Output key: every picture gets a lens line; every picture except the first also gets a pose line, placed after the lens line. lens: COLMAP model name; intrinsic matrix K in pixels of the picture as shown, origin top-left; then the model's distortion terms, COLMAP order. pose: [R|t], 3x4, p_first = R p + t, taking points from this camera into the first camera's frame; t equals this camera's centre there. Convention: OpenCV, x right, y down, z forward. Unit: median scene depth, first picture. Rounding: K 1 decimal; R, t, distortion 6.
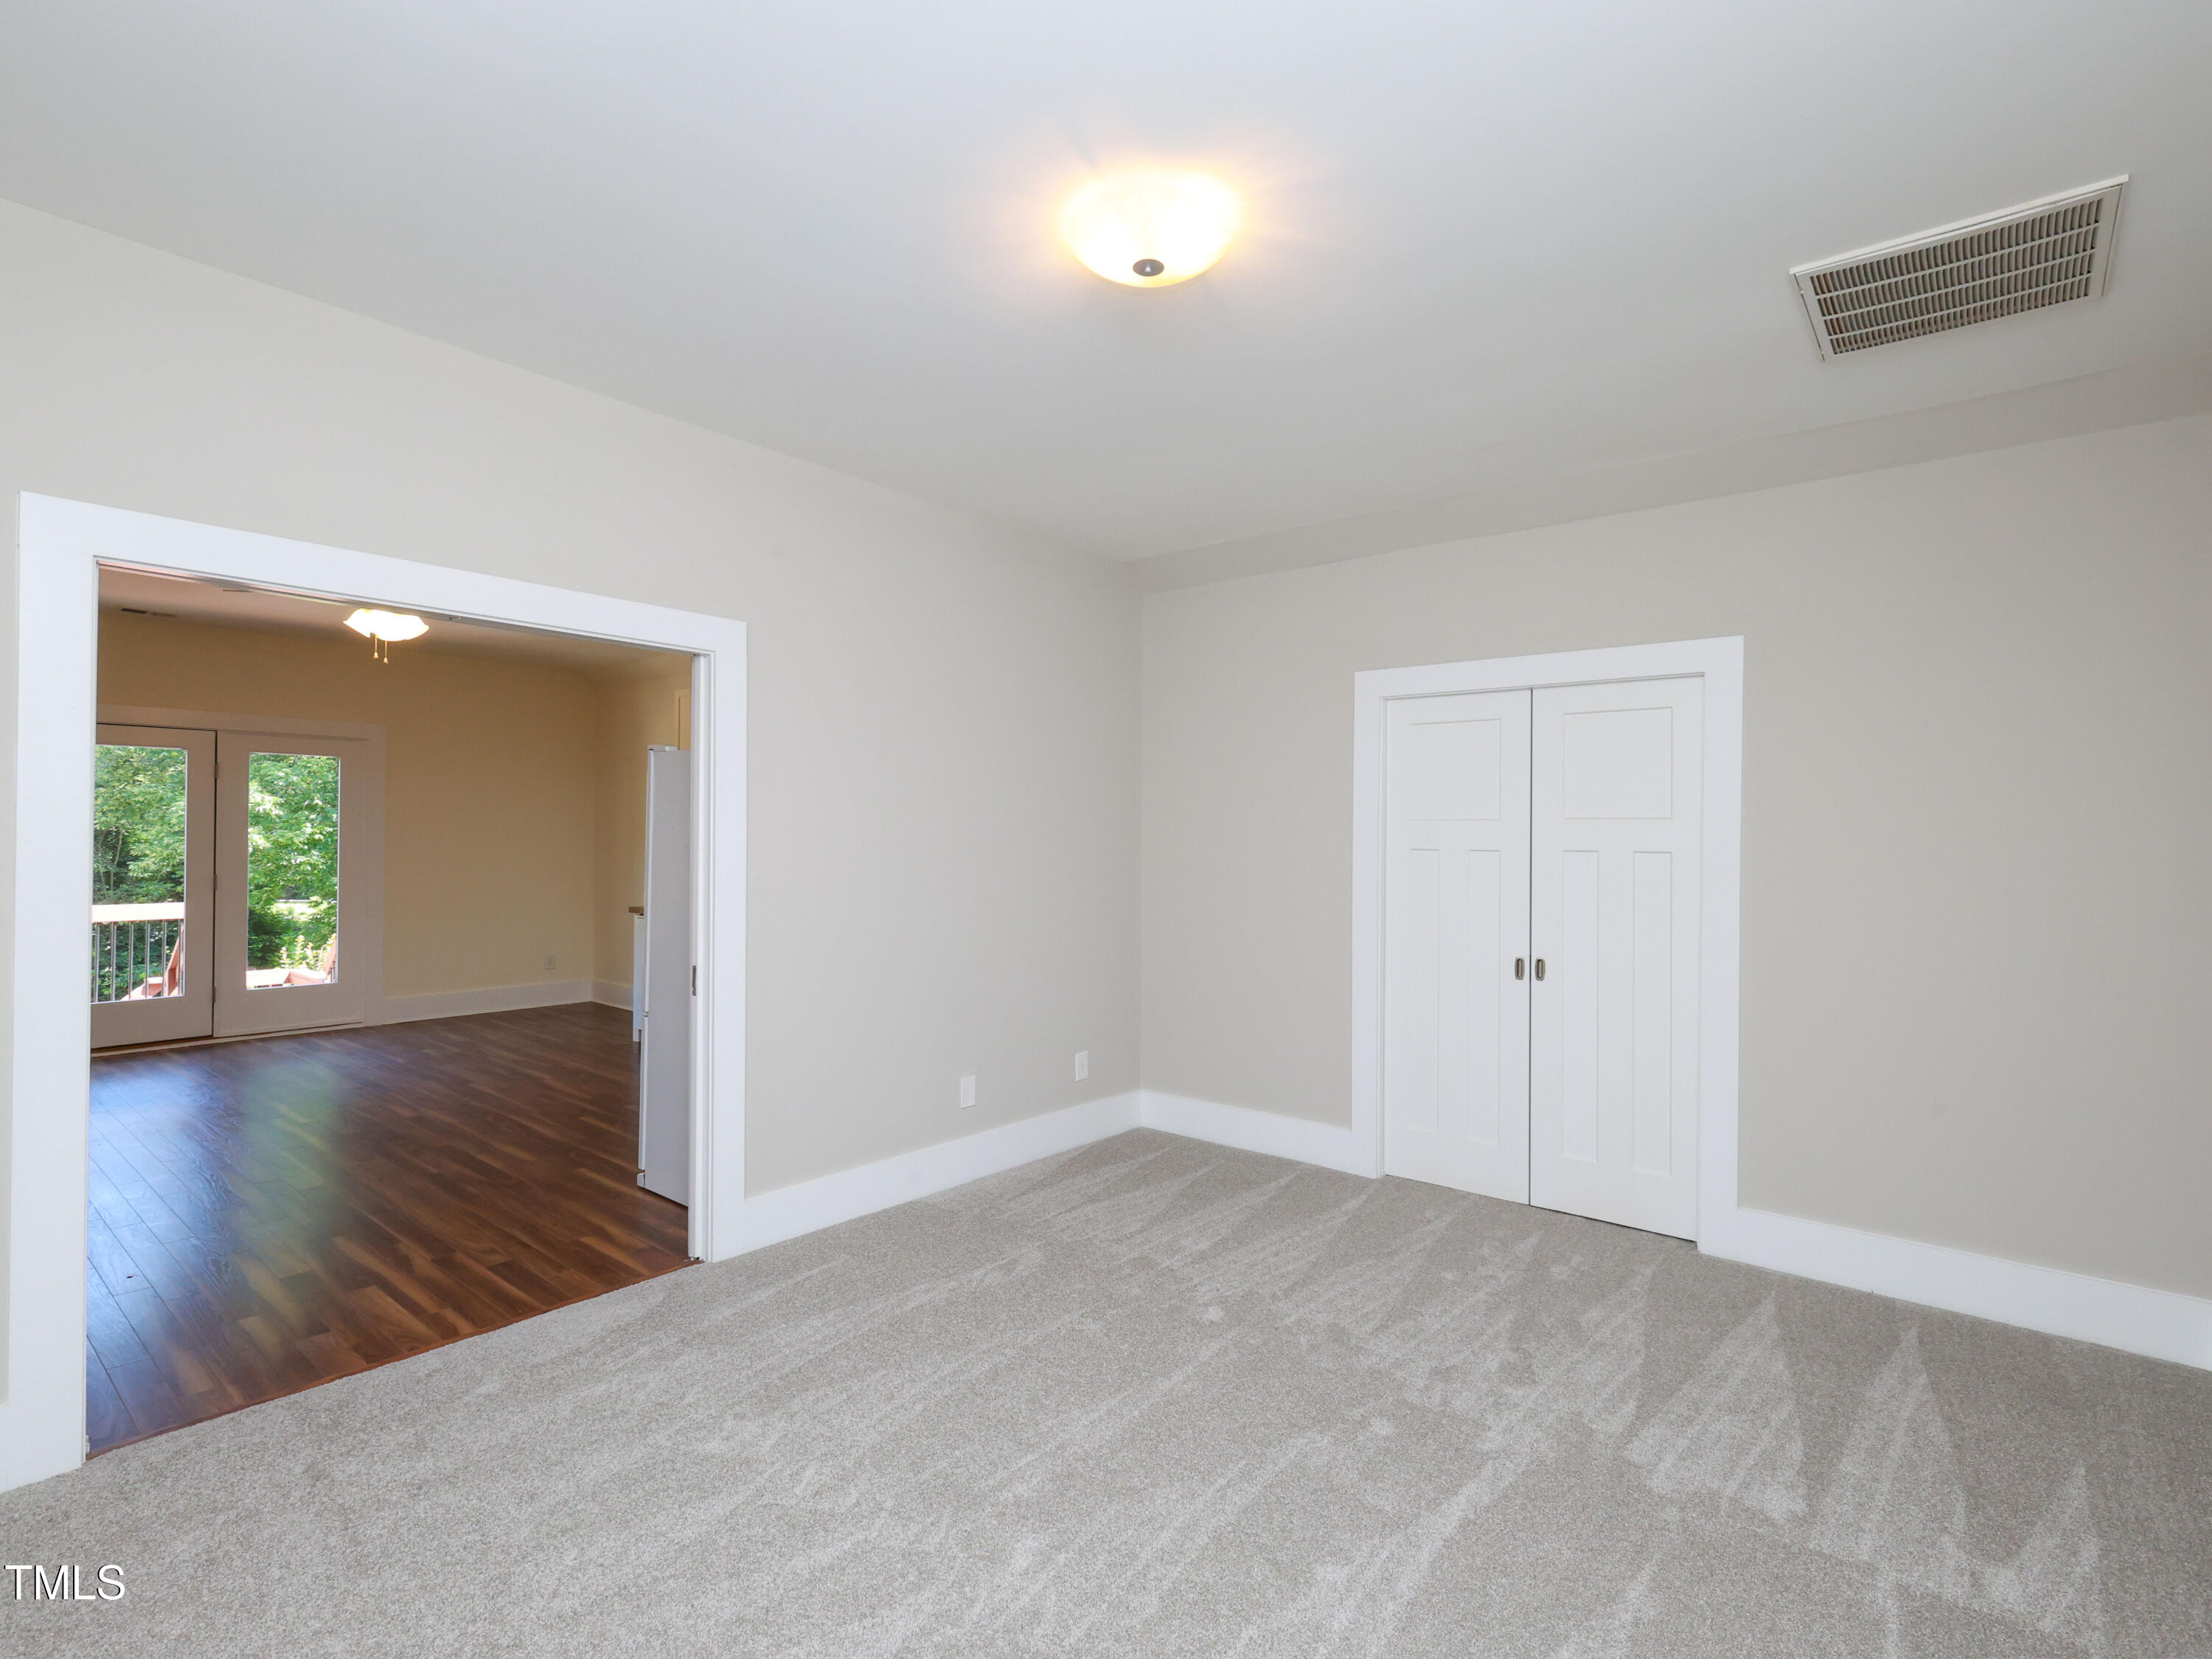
lens RADIAL K [[1104.5, 0, 1105.7], [0, 1104.5, 828.4], [0, 0, 1]] dist [0.000768, 0.000396]
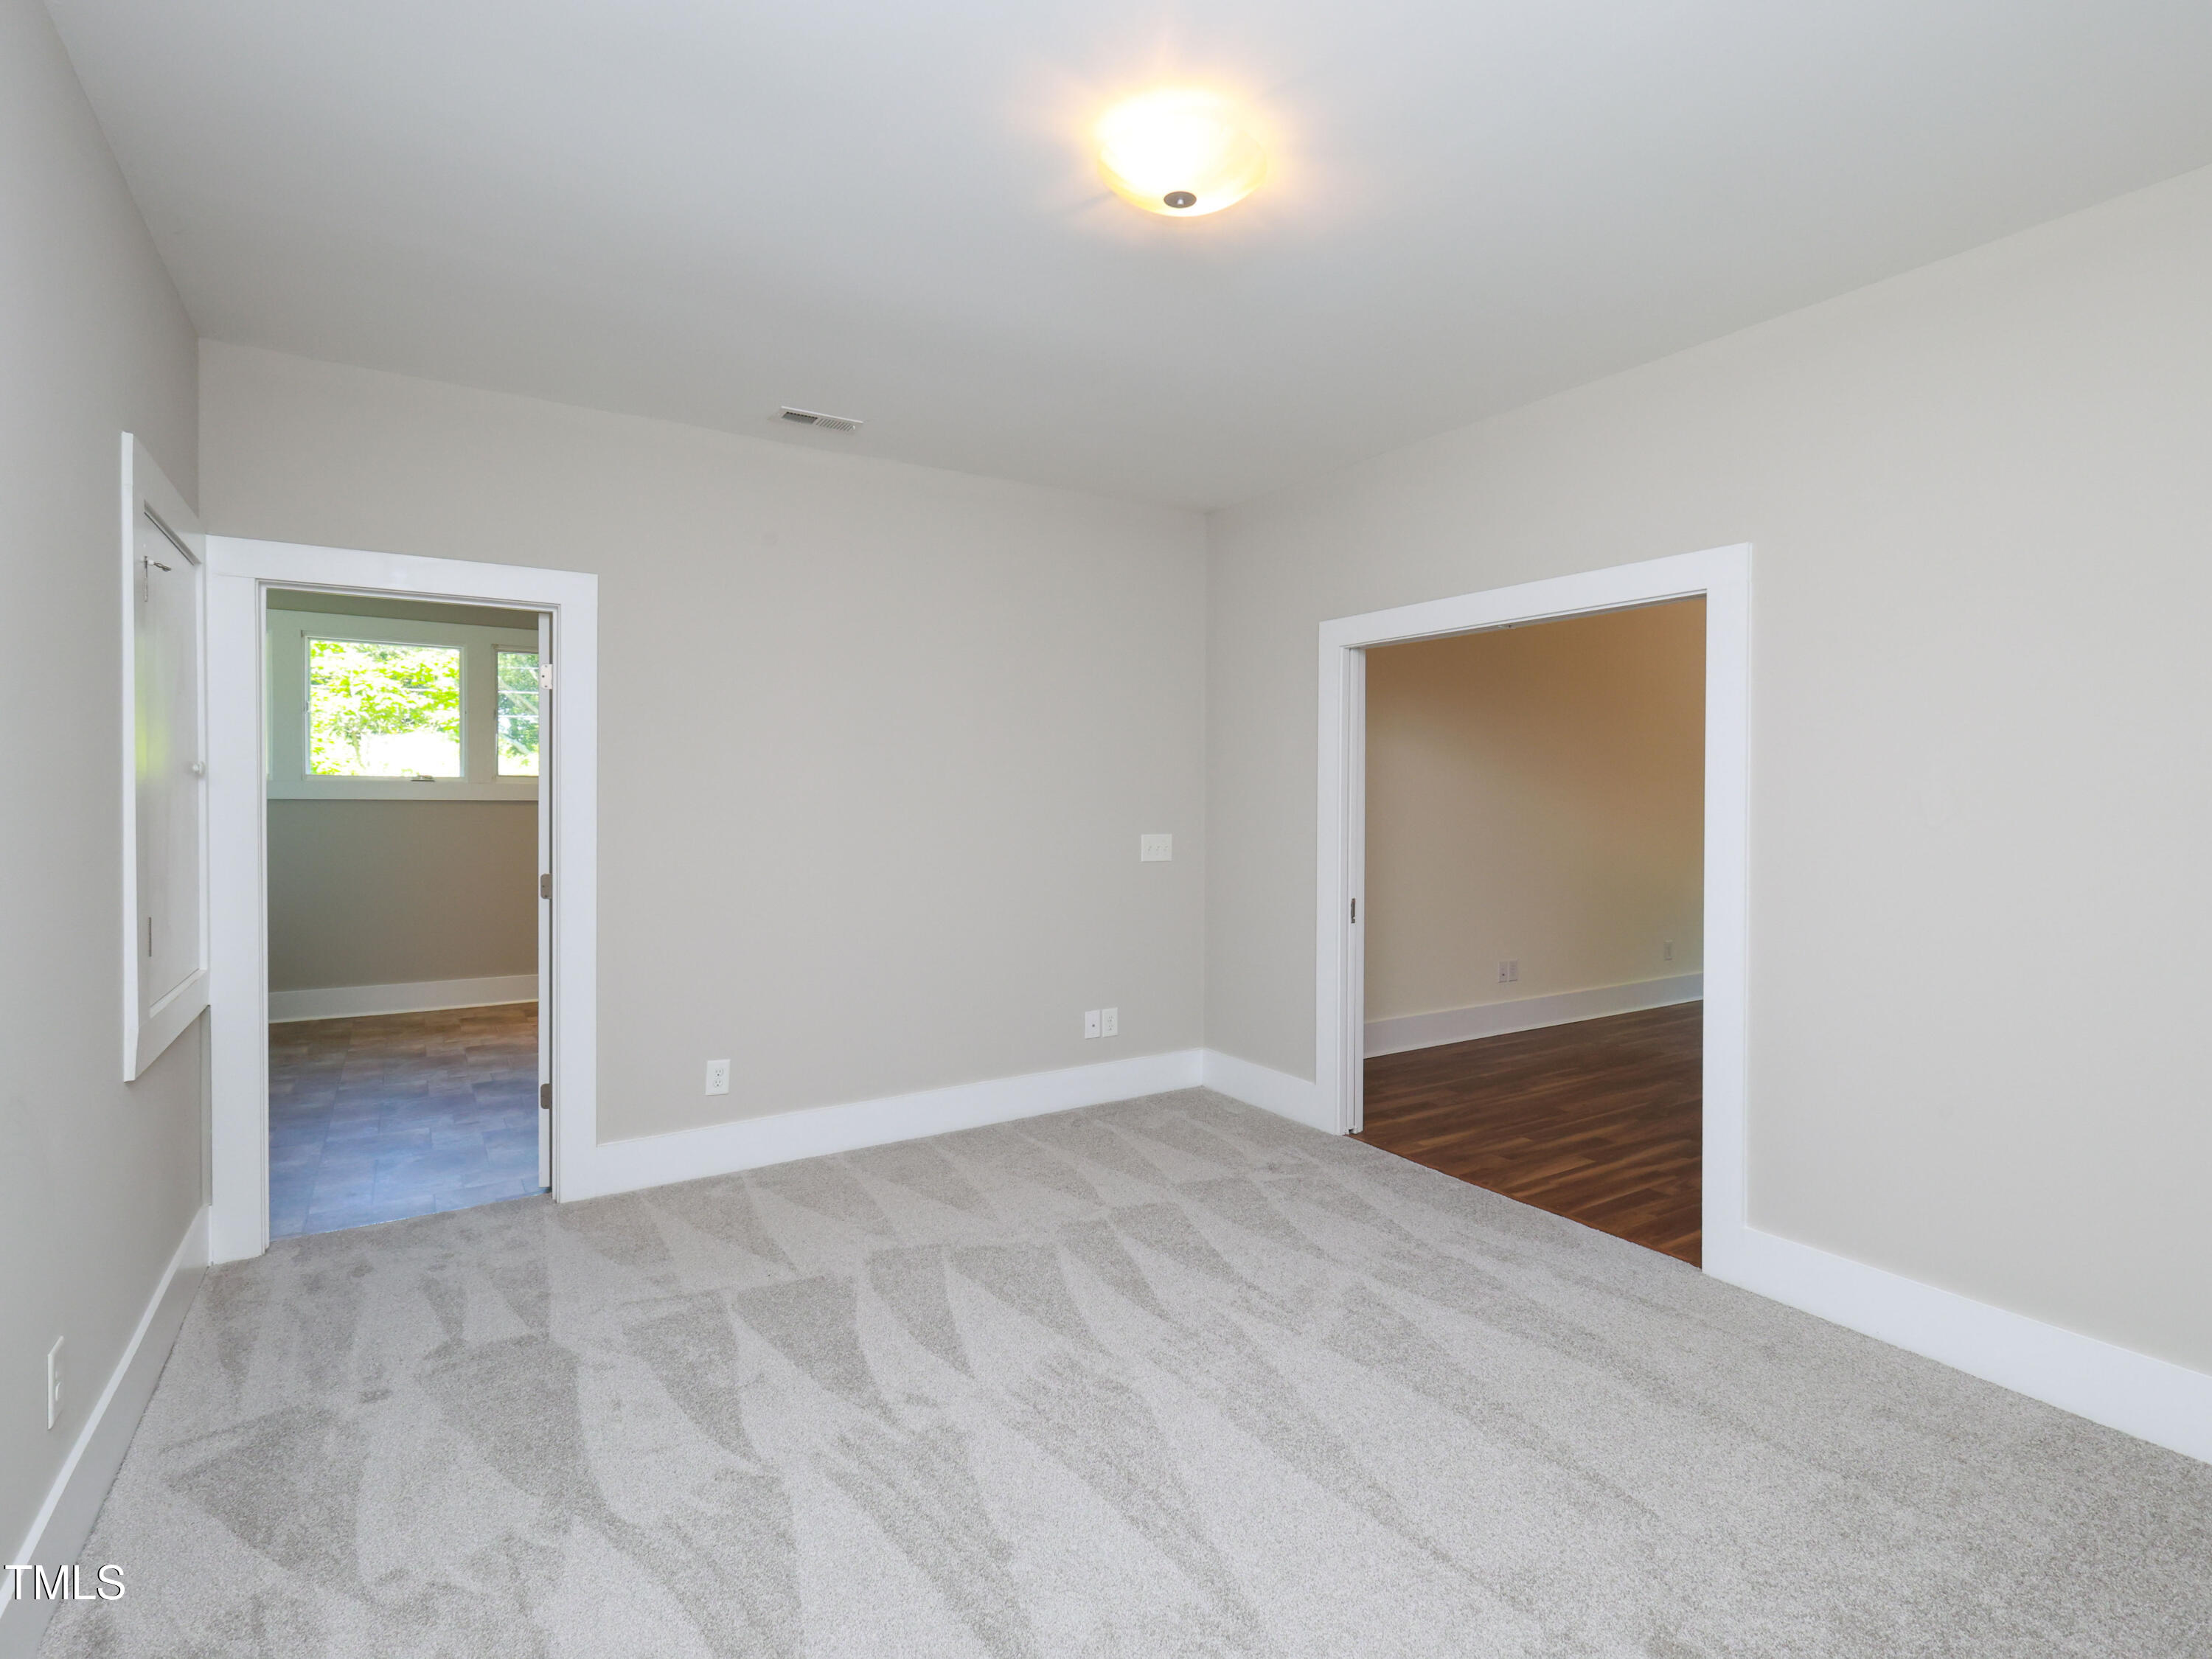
lens RADIAL K [[1104.5, 0, 1108.0], [0, 1104.5, 819.1], [0, 0, 1]] dist [0.000768, 0.000396]
pose [[-0.314760, 0.012486, -0.949089, 0.696256], [0.000387, 0.999915, 0.013026, 0.012637], [0.949171, 0.003733, -0.314738, 0.885293]]
